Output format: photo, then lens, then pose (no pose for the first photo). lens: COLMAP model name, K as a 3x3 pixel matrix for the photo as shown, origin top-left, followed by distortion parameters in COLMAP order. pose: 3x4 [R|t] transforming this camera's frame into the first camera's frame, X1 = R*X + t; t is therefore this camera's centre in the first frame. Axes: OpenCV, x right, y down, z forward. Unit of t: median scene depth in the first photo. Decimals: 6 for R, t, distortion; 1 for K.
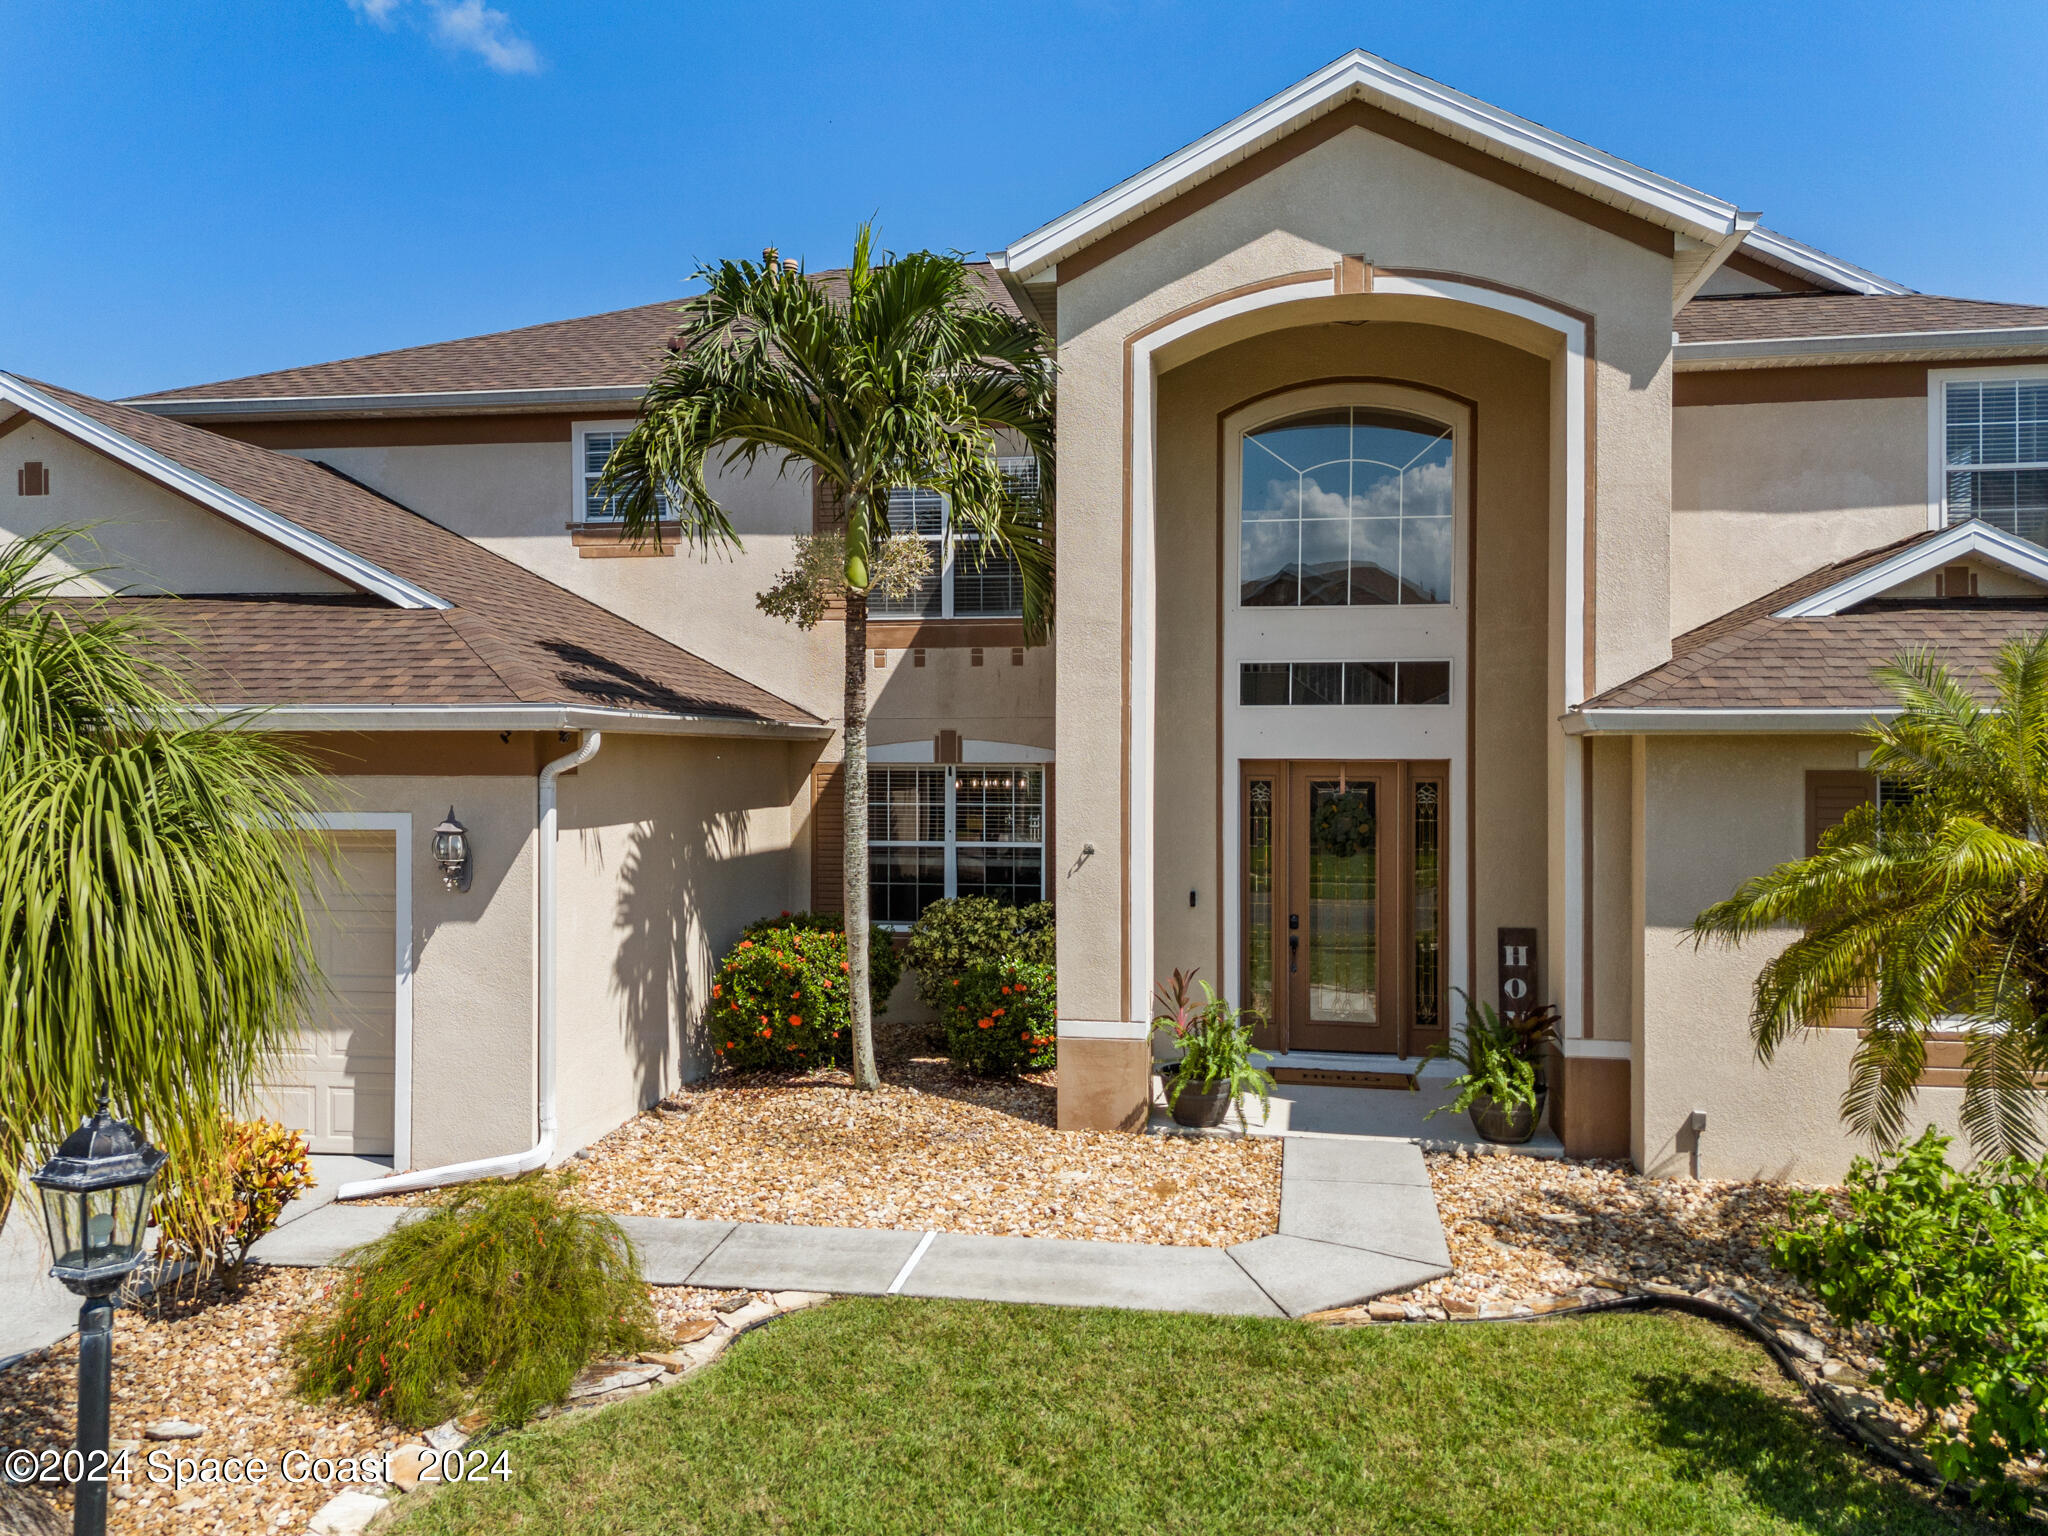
lens RADIAL K [[1516.8, 0, 1039.7], [0, 1516.8, 758.9], [0, 0, 1]] dist [0.102879, -0.135003]
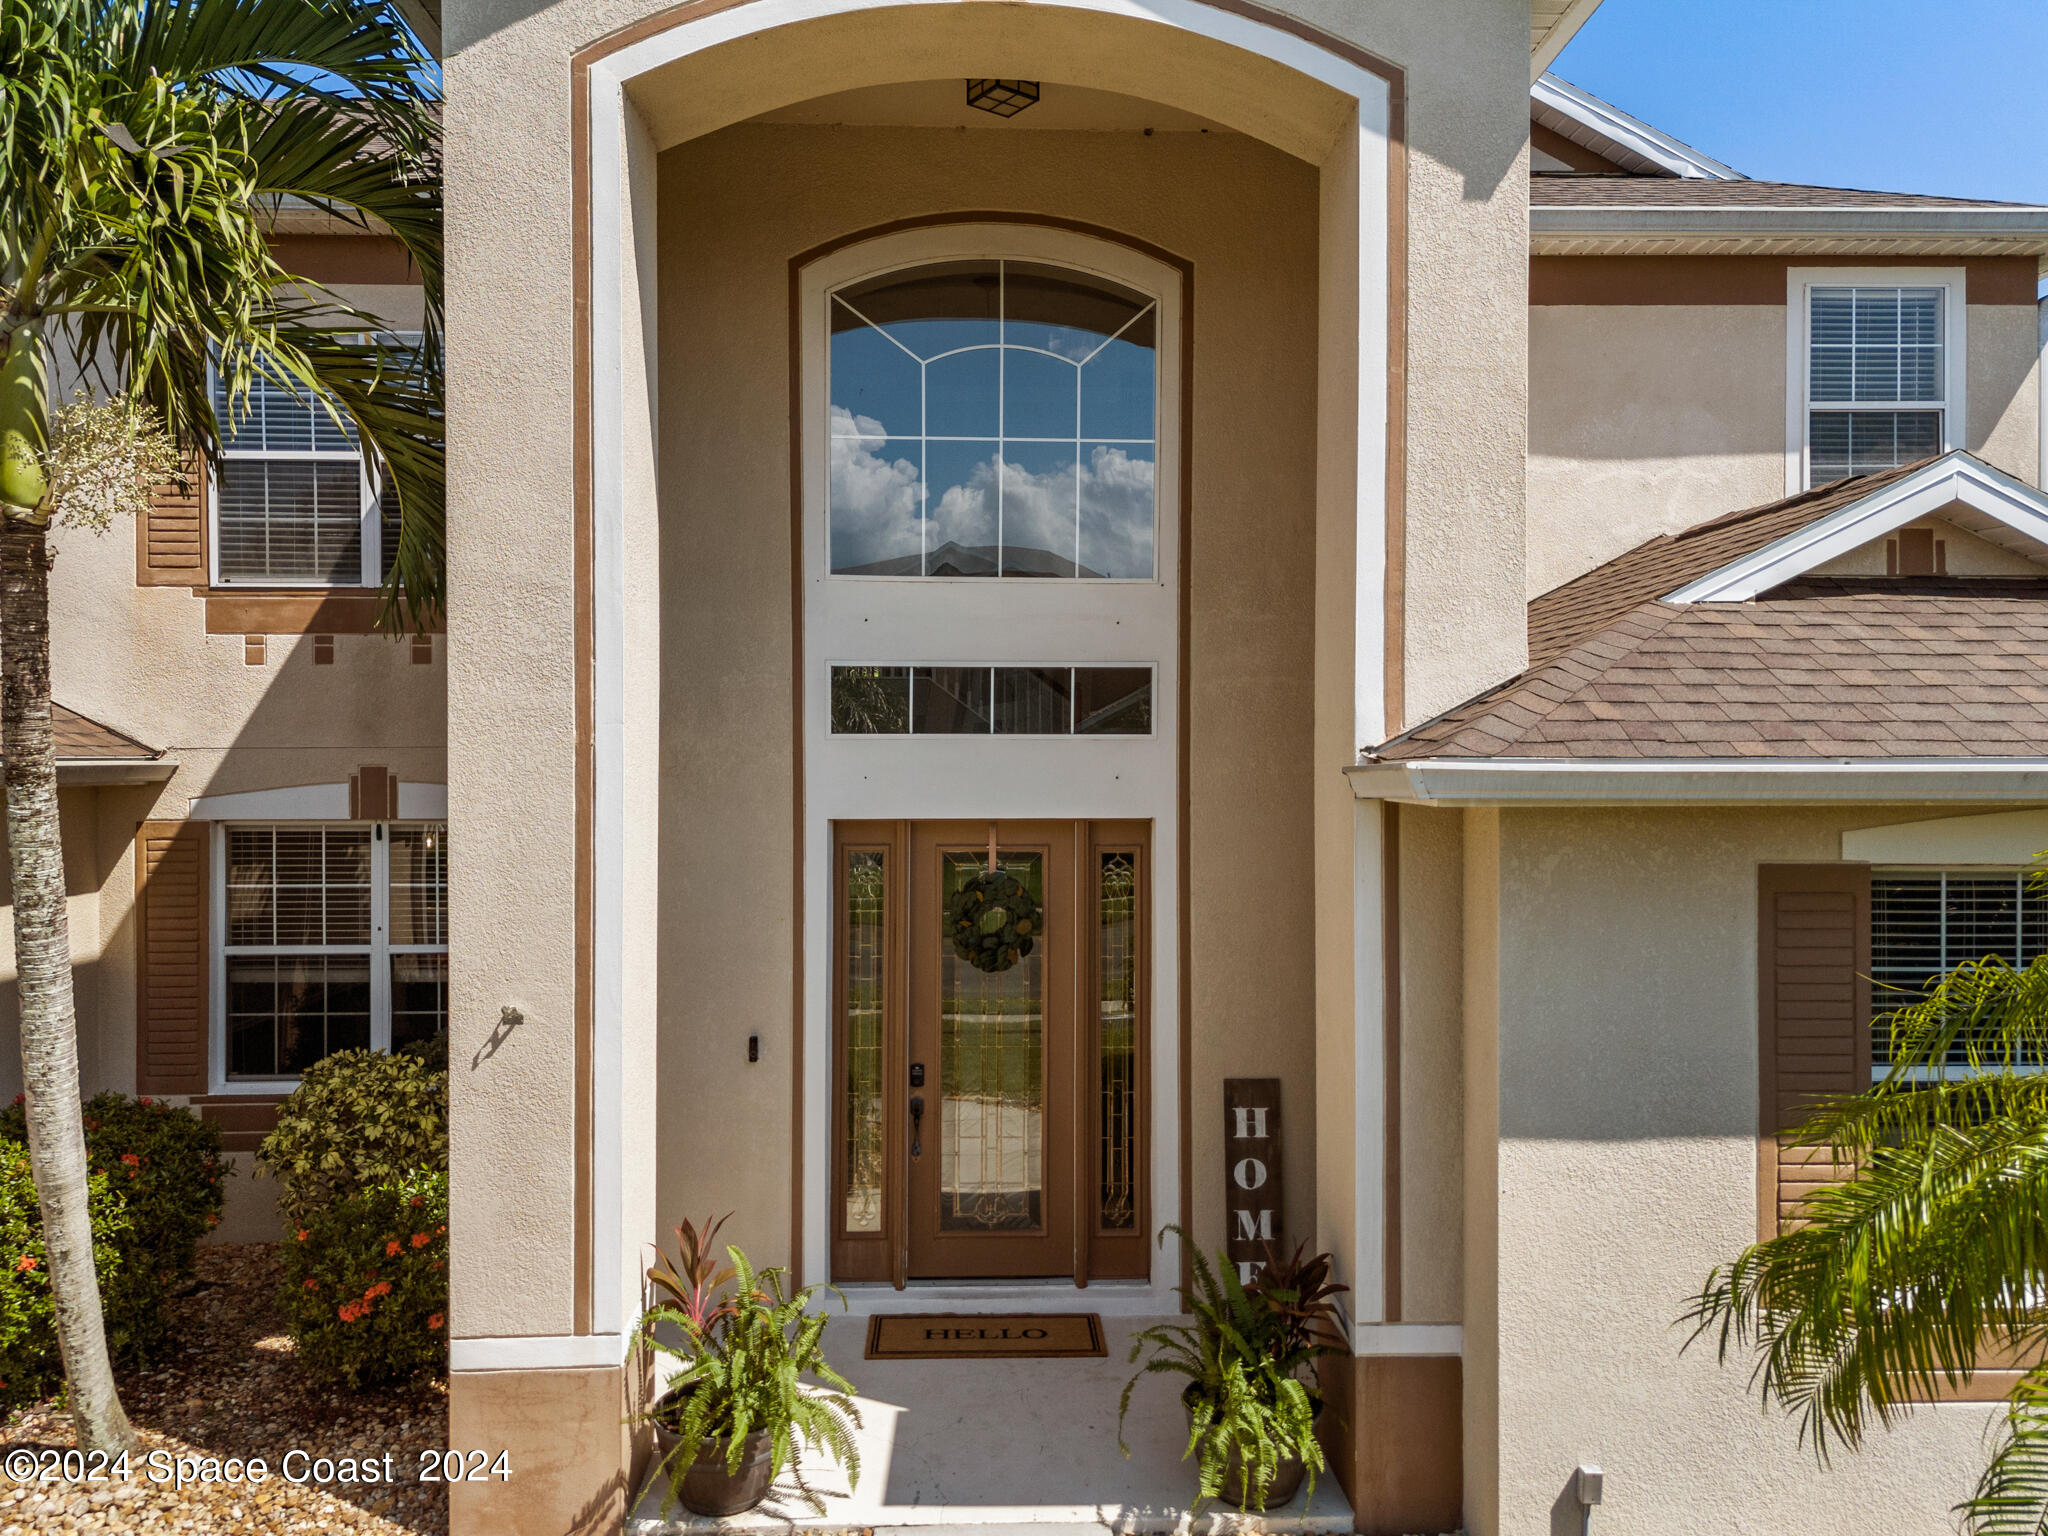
lens RADIAL K [[1515.7, 0, 1024.0], [0, 1515.7, 768.0], [0, 0, 1]] dist [0.112848, -0.133696]
pose [[0.980228, -0.002946, 0.197848, 0.100585], [0.001700, 0.999978, 0.006466, -0.029350], [-0.197862, -0.006001, 0.980211, 0.435092]]
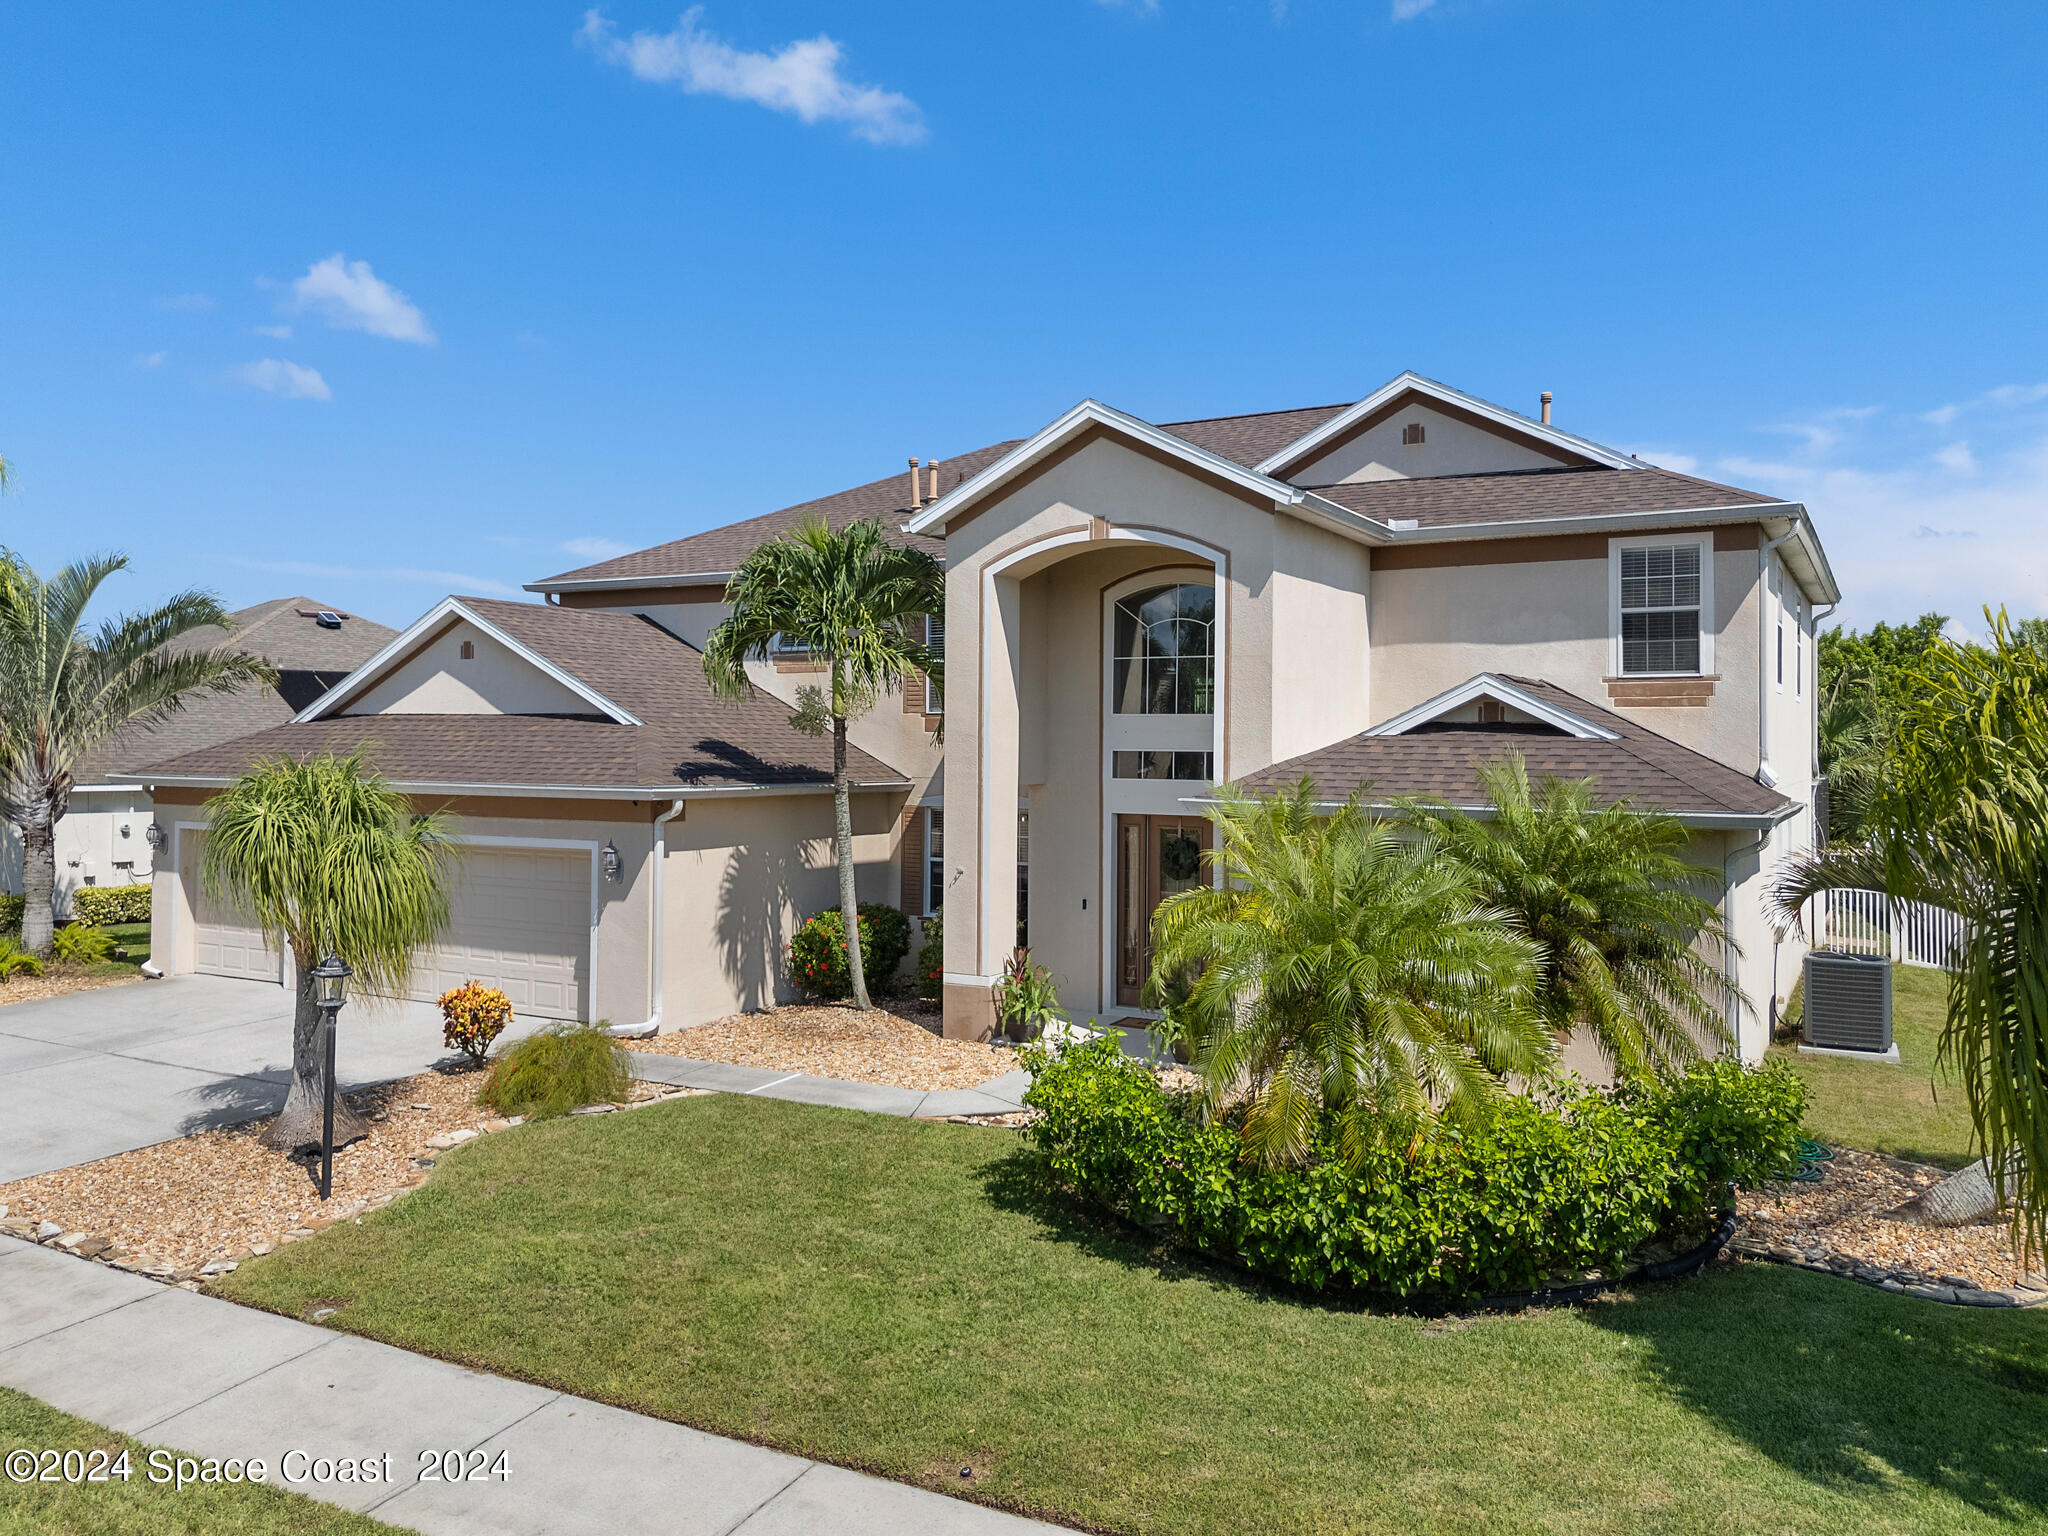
lens RADIAL K [[1519.7, 0, 1023.8], [0, 1519.7, 730.5], [0, 0, 1]] dist [0.108612, -0.131880]
pose [[0.938012, 0.001382, -0.346600, 0.672875], [-0.006199, 0.999899, -0.012789, -0.073215], [0.346547, 0.014145, 0.937926, -0.543154]]
